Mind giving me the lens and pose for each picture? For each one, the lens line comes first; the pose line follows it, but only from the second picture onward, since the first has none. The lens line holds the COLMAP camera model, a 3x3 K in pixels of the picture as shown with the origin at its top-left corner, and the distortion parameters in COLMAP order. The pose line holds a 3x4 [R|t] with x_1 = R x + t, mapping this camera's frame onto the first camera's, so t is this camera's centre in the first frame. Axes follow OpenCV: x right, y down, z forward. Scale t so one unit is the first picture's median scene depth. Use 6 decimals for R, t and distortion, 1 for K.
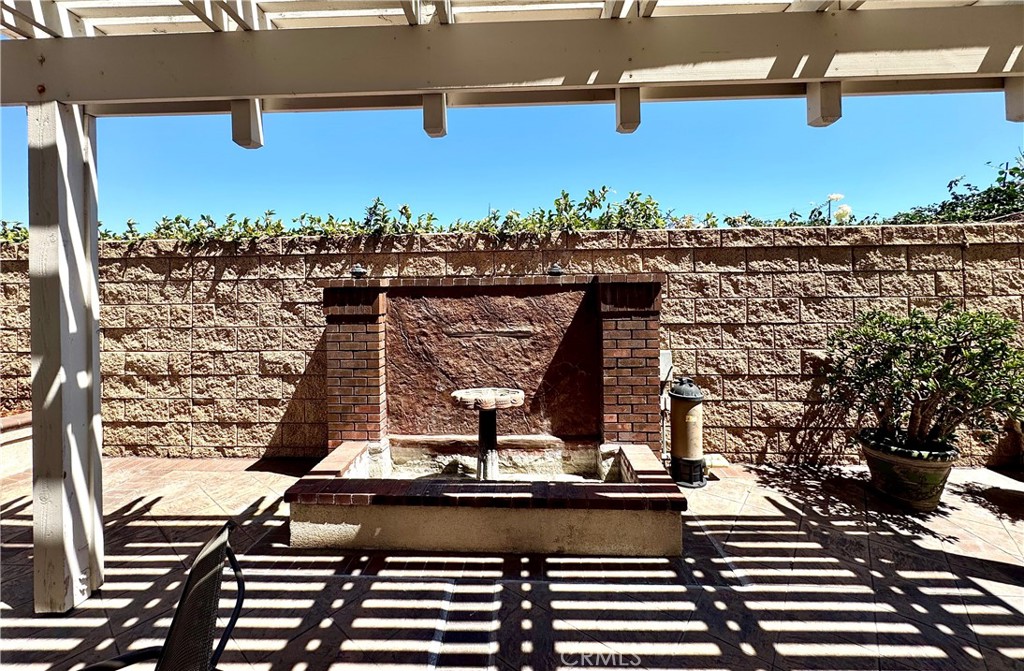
lens RADIAL K [[413.2, 0, 512.7], [0, 413.2, 287.3], [0, 0, 1]] dist [-0.000876, 0.000085]
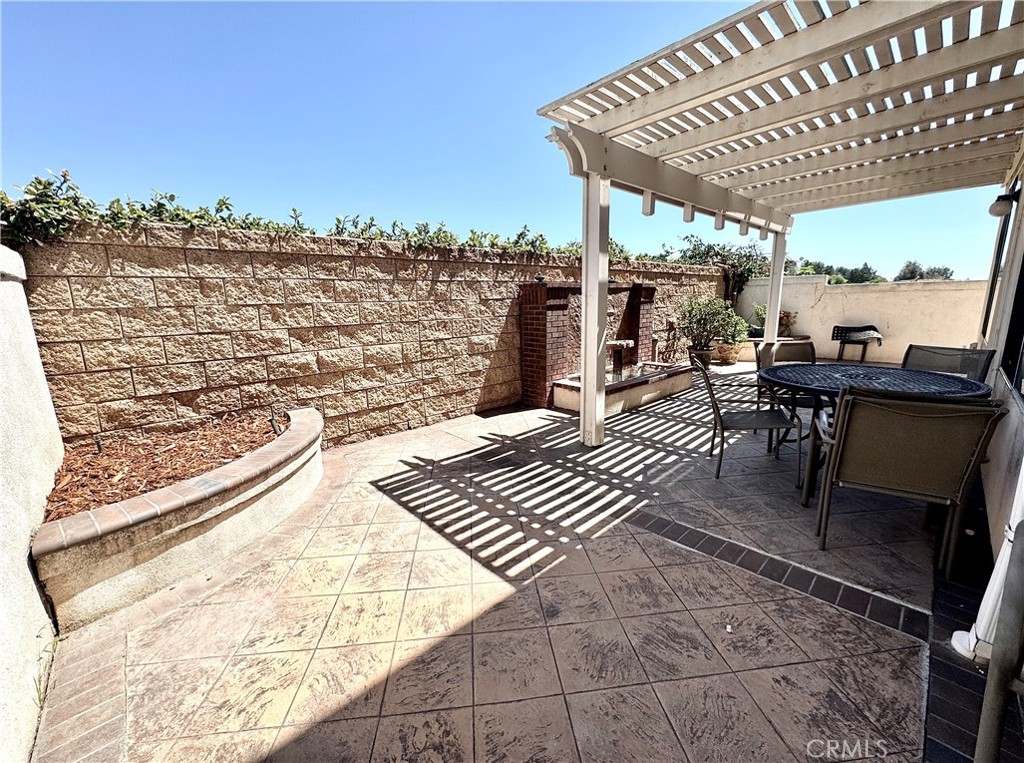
lens RADIAL K [[405.9, 0, 512.0], [0, 405.9, 381.5], [0, 0, 1]] dist [-0.000717, 0.000043]
pose [[0.709129, -0.142532, 0.690522, -1.503052], [0.011244, 0.981516, 0.191049, 0.050835], [-0.704989, -0.127714, 0.697624, -0.029049]]
